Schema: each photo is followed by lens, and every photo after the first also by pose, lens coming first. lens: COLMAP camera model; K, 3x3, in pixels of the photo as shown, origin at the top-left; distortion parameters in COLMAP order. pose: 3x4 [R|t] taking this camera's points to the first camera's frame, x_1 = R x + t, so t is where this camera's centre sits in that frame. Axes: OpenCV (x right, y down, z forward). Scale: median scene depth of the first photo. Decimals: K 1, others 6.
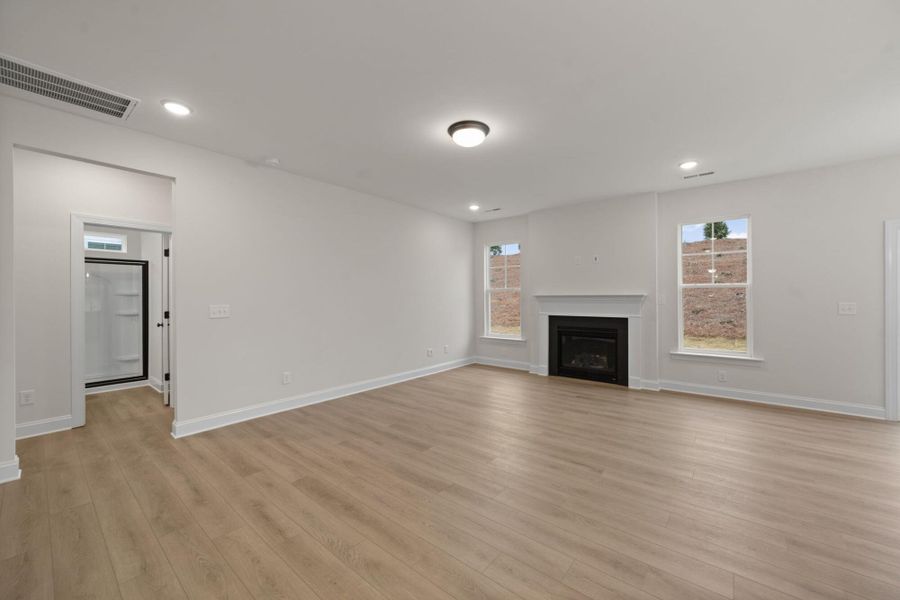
lens RADIAL K [[348.5, 0, 458.3], [0, 348.5, 296.8], [0, 0, 1]] dist [-0.020520, 0.005978]
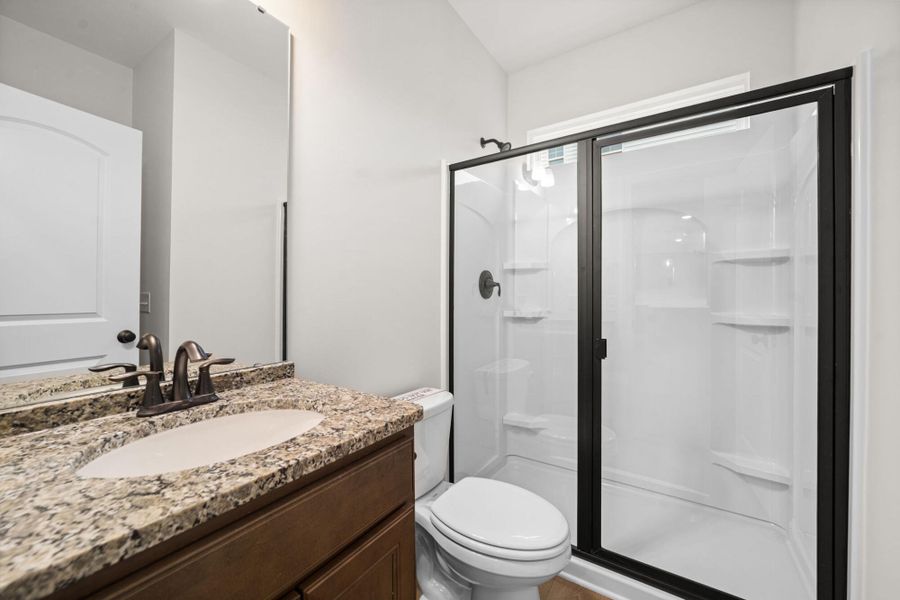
lens RADIAL K [[341.9, 0, 452.3], [0, 341.9, 288.6], [0, 0, 1]] dist [0.052458, -0.021742]
pose [[0.054820, 0.000132, -0.998496, -0.717719], [0.001583, 0.999999, 0.000219, 0.018882], [0.998495, -0.001592, 0.054820, 0.767155]]
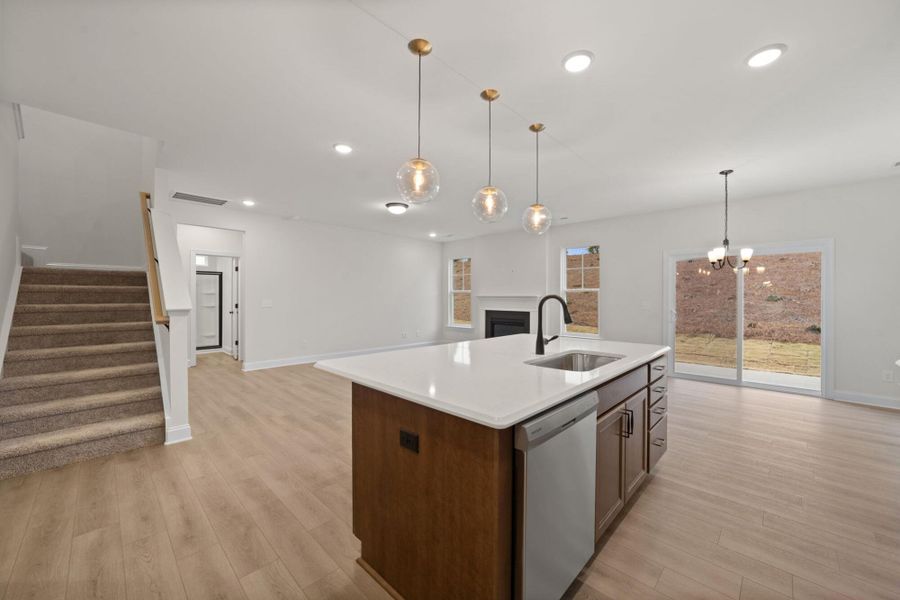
lens RADIAL K [[348.5, 0, 458.3], [0, 348.5, 296.8], [0, 0, 1]] dist [-0.020520, 0.005978]
pose [[0.996220, 0.007332, -0.086559, 0.294839], [-0.007299, 0.999973, 0.000692, -0.001232], [0.086562, -0.000058, 0.996247, -0.460833]]
